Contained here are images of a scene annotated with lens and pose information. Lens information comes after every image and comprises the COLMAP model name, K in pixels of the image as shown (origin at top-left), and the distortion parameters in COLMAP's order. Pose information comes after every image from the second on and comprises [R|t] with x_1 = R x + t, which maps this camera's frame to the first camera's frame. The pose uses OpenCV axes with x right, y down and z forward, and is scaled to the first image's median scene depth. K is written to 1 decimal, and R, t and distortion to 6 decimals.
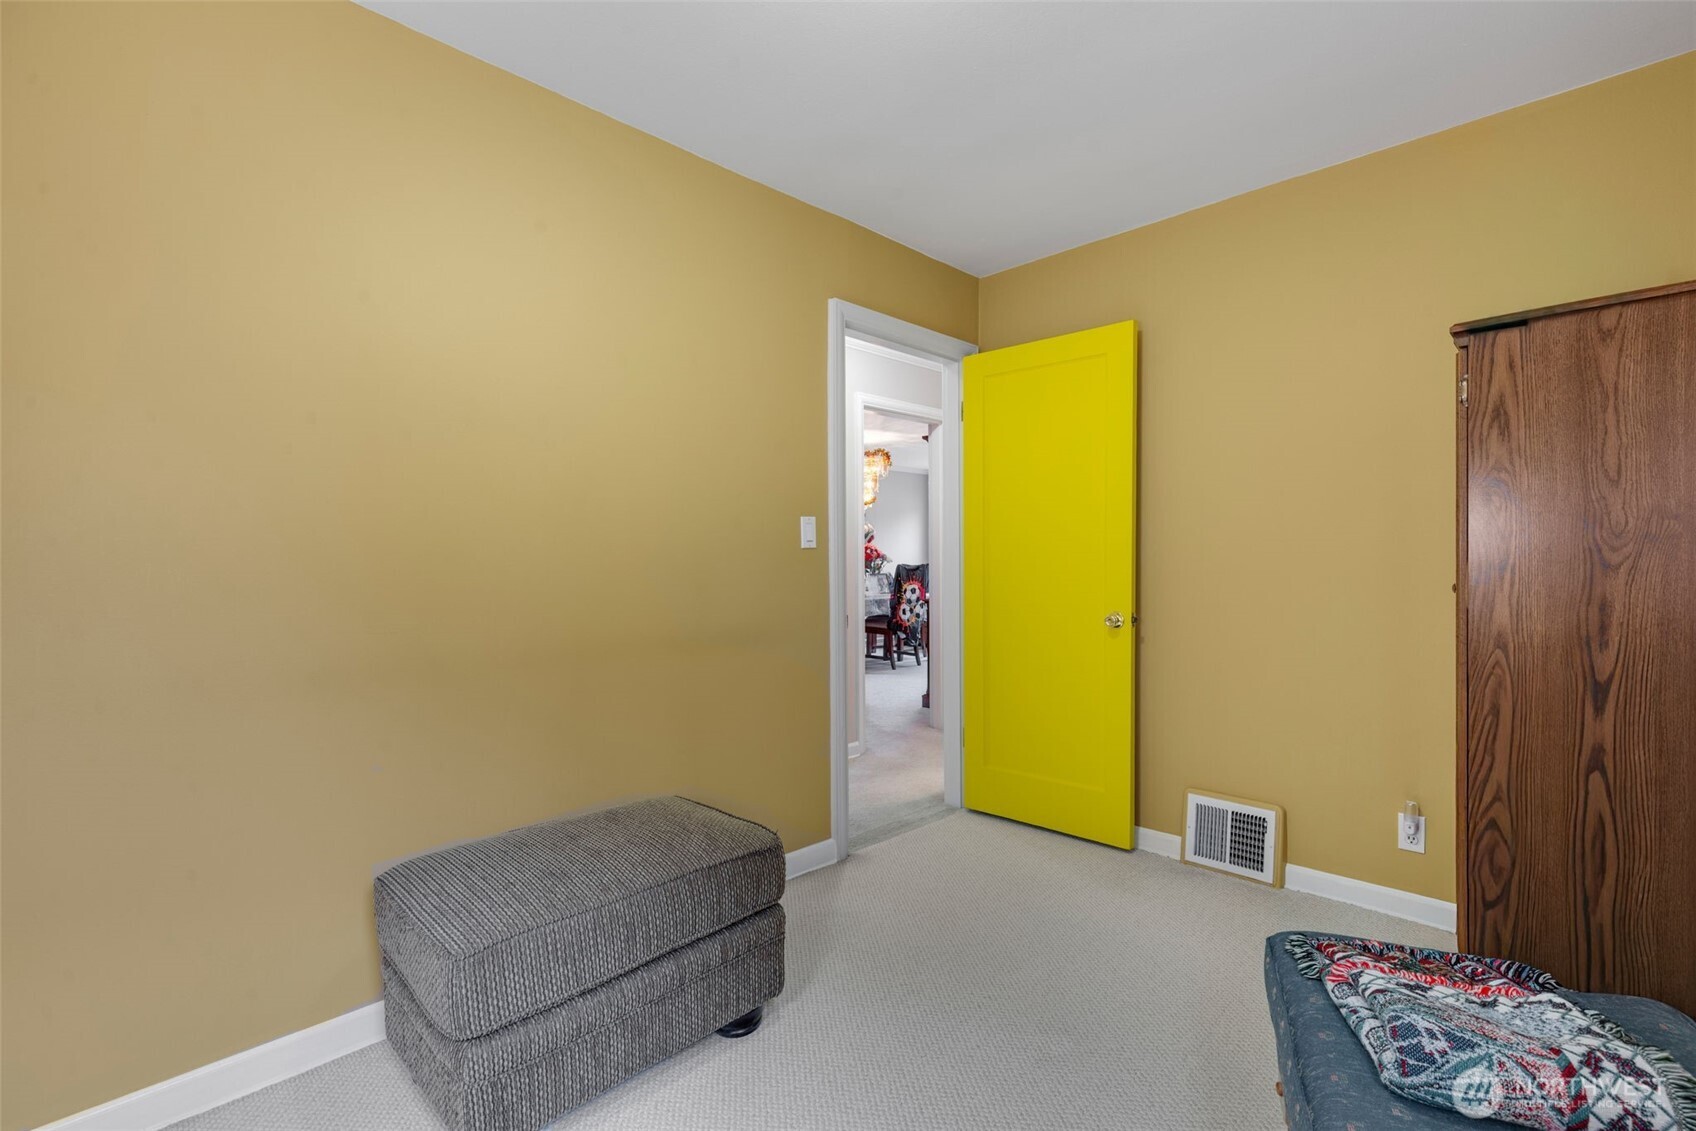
lens RADIAL K [[789.8, 0, 844.5], [0, 789.8, 561.3], [0, 0, 1]] dist [0.004575, -0.000198]
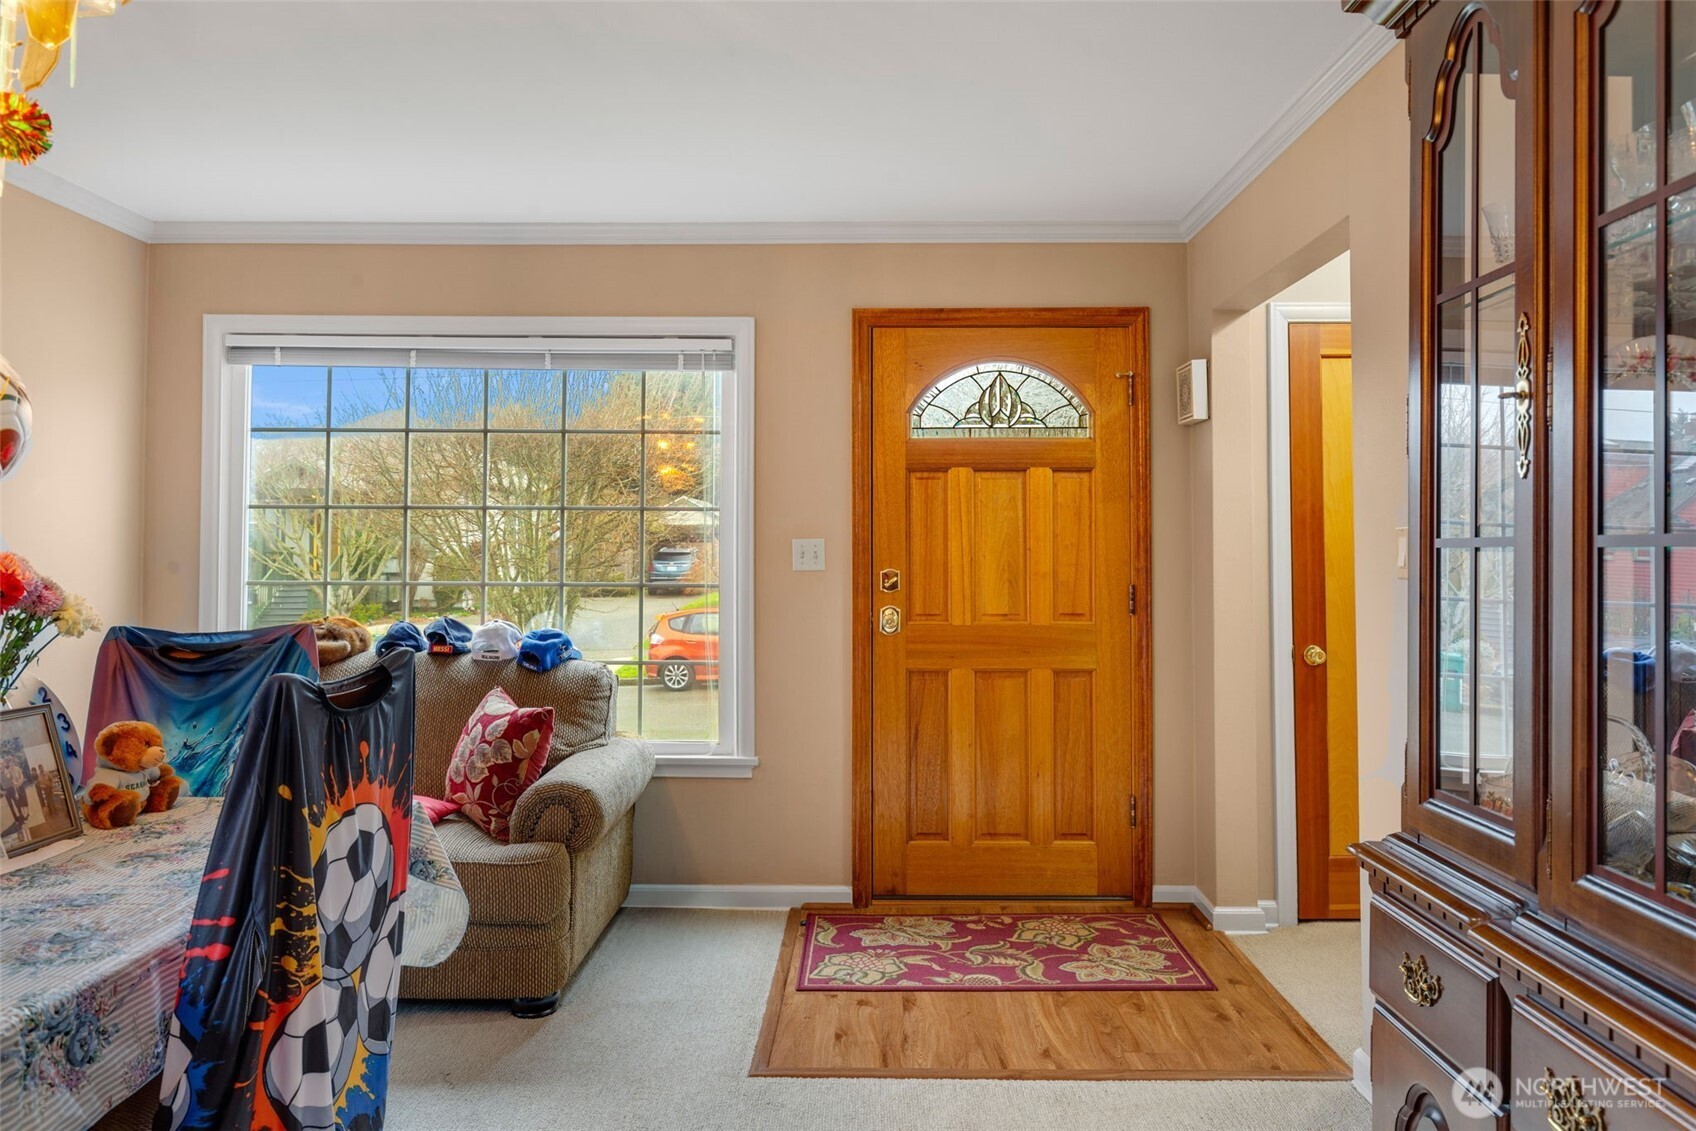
lens RADIAL K [[1223.1, 0, 884.1], [0, 1223.1, 521.6], [0, 0, 1]] dist [0.002407, 0.002718]
pose [[0.706566, 0.027660, 0.707106, -0.000473], [-0.000397, 0.999251, -0.038692, -0.012309], [-0.707647, 0.027058, 0.706048, 0.787985]]
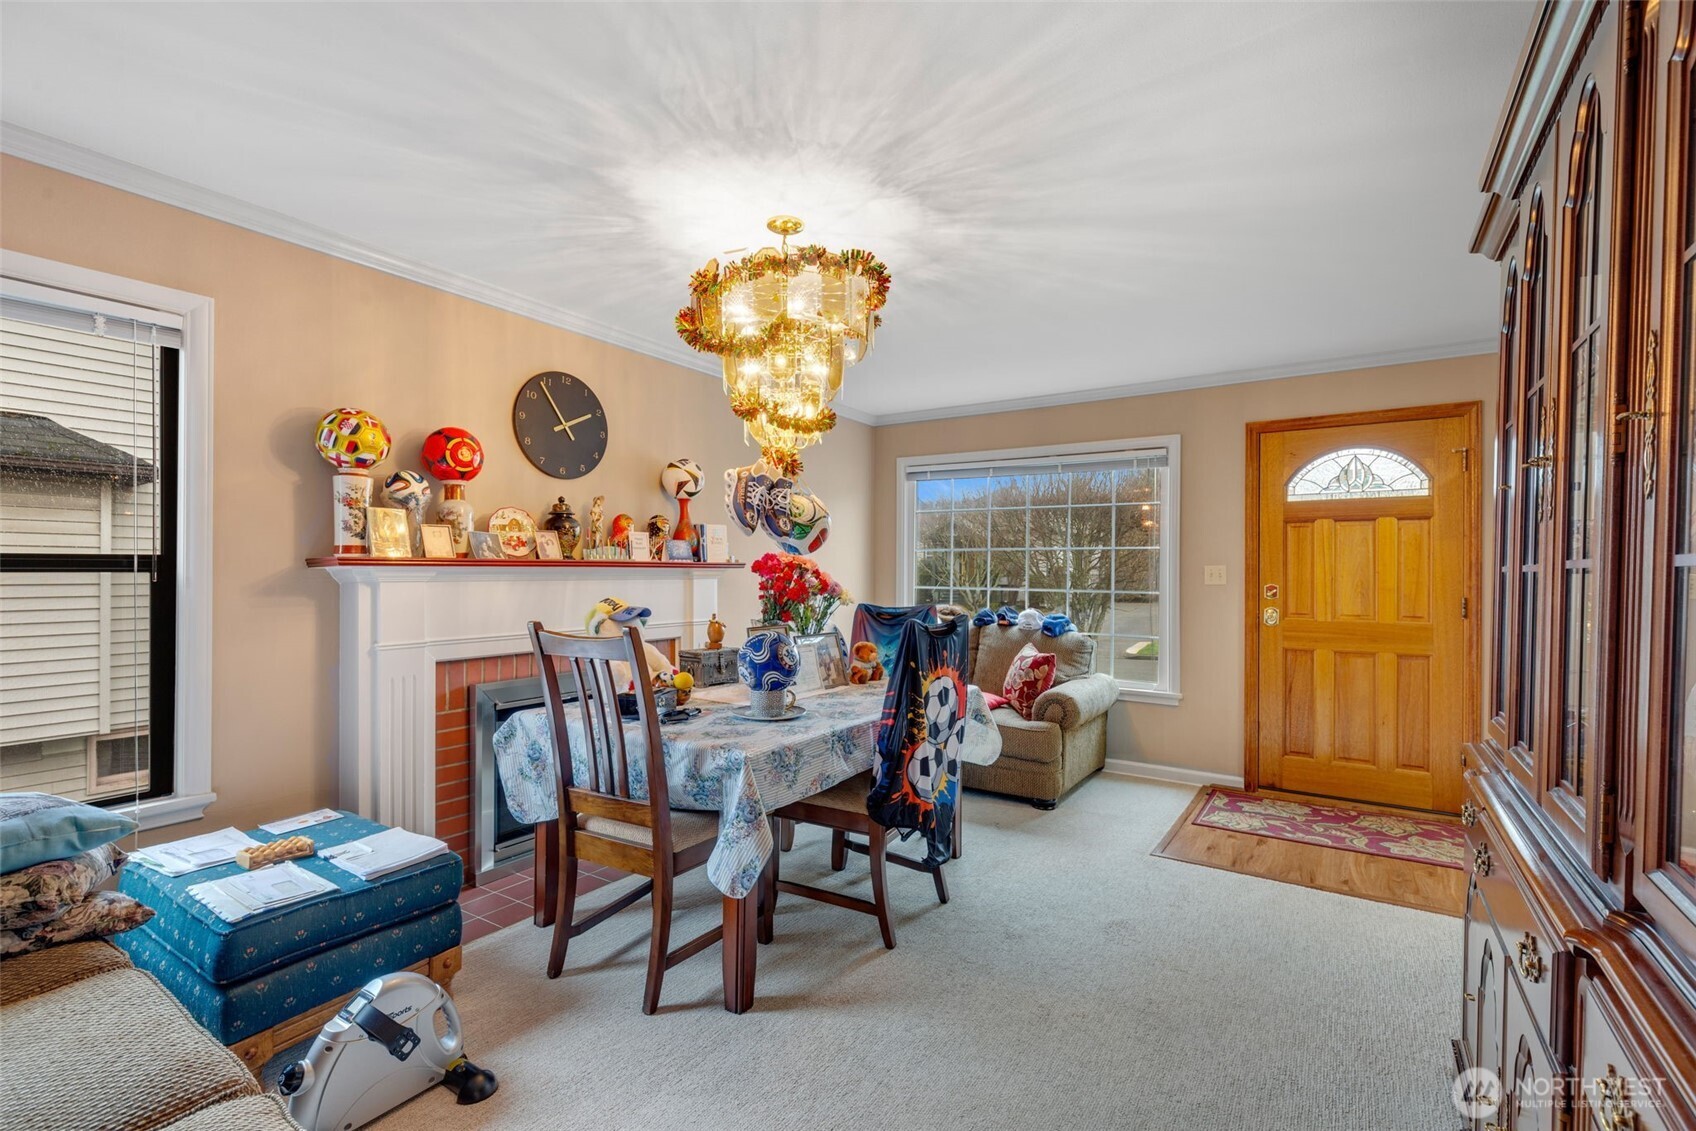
lens RADIAL K [[789.8, 0, 843.1], [0, 789.8, 572.2], [0, 0, 1]] dist [0.004575, -0.000198]
pose [[0.980735, 0.014816, 0.194782, -0.020246], [-0.012922, 0.999856, -0.010992, -0.010900], [-0.194917, 0.008264, 0.980785, 0.684231]]
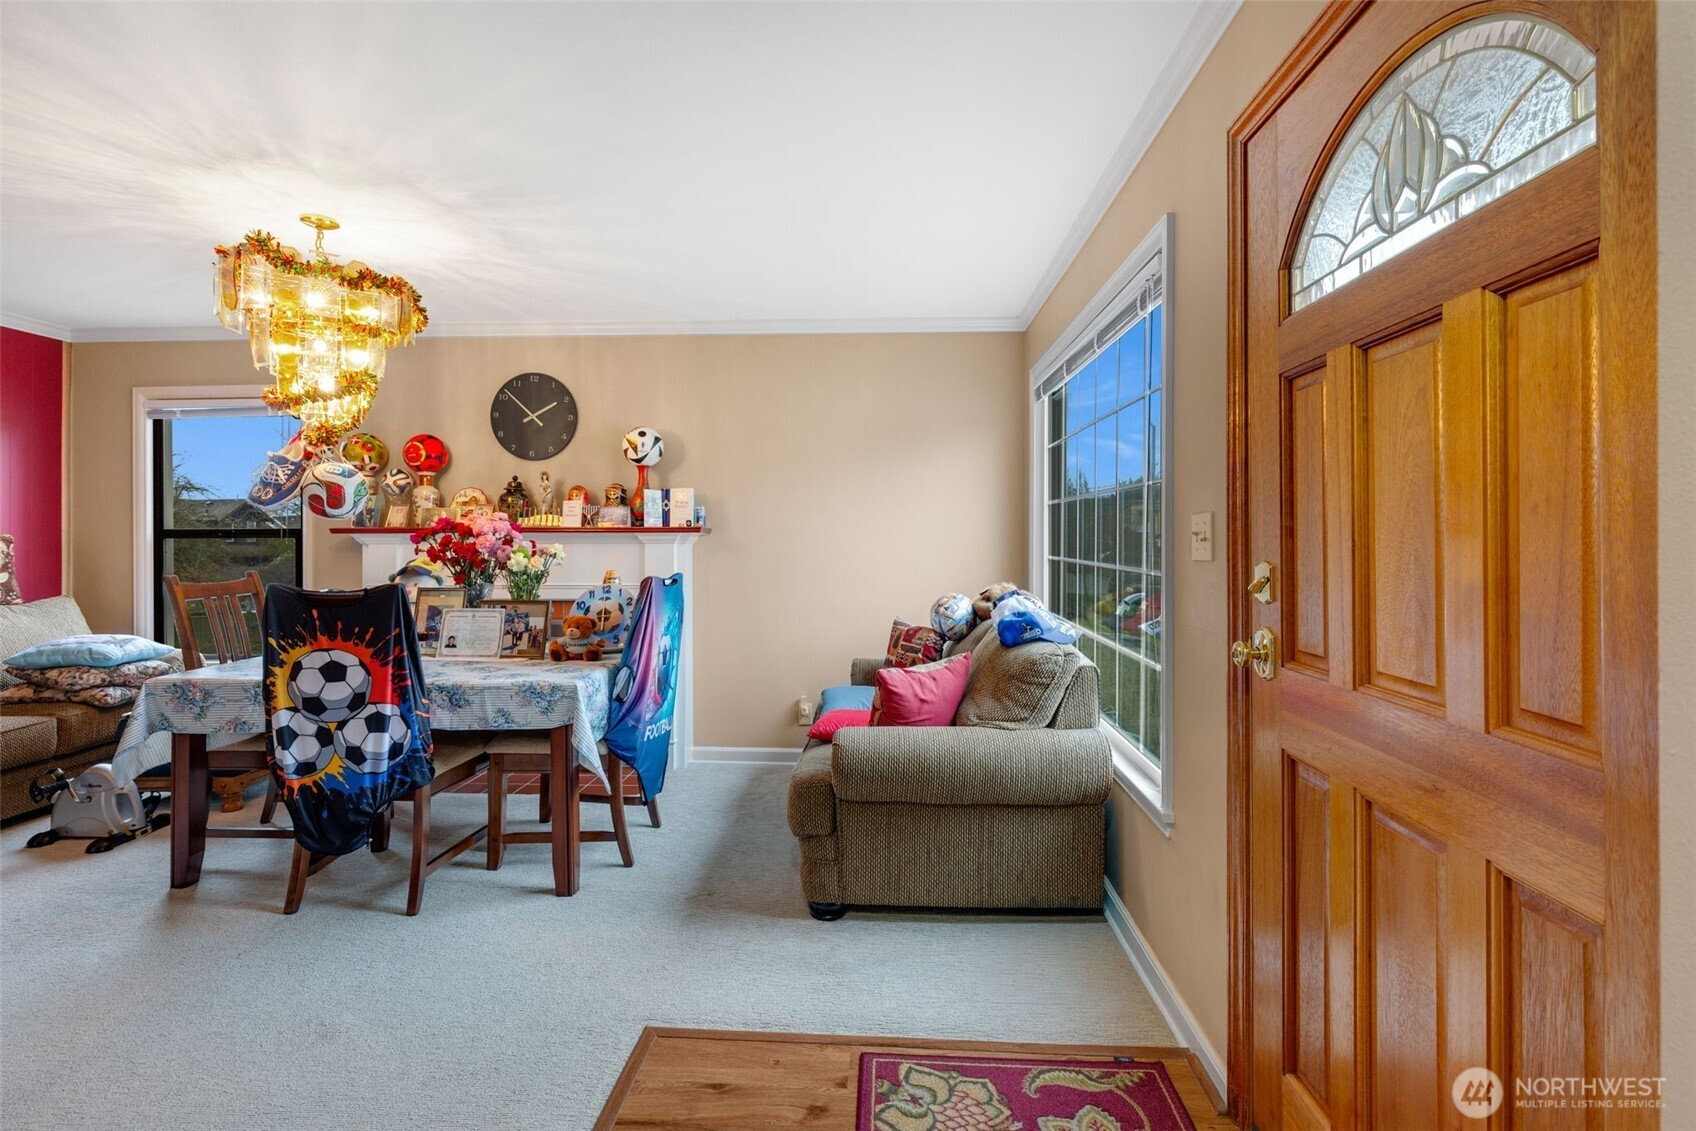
lens RADIAL K [[789.8, 0, 836.0], [0, 789.8, 536.8], [0, 0, 1]] dist [0.004575, -0.000198]
pose [[0.648282, 0.008261, -0.761356, 0.444879], [-0.012584, 0.999921, 0.000134, -0.016824], [0.761296, 0.009494, 0.648335, 0.954172]]
